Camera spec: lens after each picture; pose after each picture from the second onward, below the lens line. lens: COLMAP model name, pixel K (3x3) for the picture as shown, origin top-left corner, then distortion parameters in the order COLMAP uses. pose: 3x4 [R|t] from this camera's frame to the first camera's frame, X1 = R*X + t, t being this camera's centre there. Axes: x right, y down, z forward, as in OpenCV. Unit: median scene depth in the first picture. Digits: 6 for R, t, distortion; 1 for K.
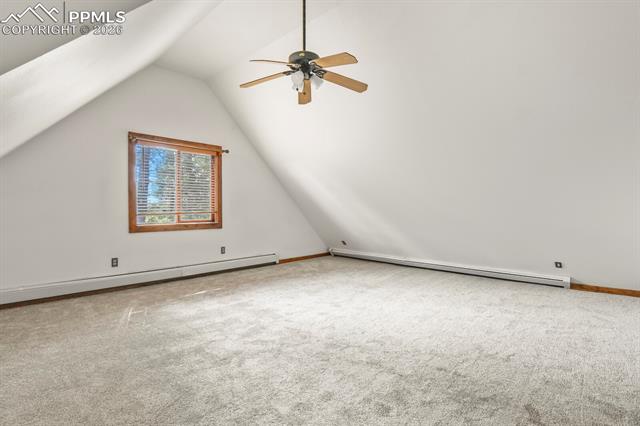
lens RADIAL K [[310.5, 0, 319.6], [0, 310.5, 212.5], [0, 0, 1]] dist [-0.004408, -0.004364]
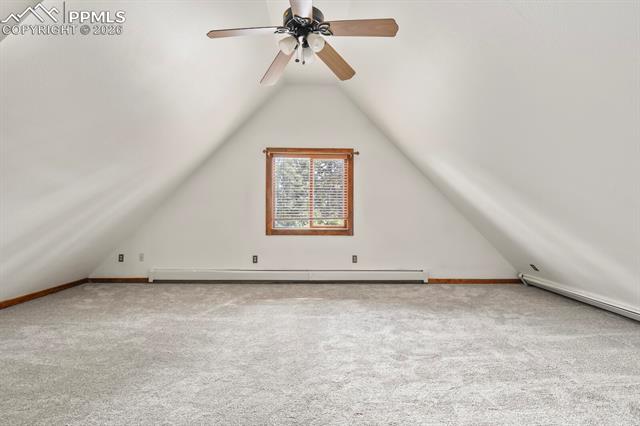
lens RADIAL K [[310.5, 0, 321.9], [0, 310.5, 211.2], [0, 0, 1]] dist [-0.004408, -0.004364]
pose [[0.701679, -0.002909, -0.712487, 0.310806], [-0.014697, 0.999720, -0.018555, -0.003962], [0.712342, 0.023491, 0.701440, 0.291721]]
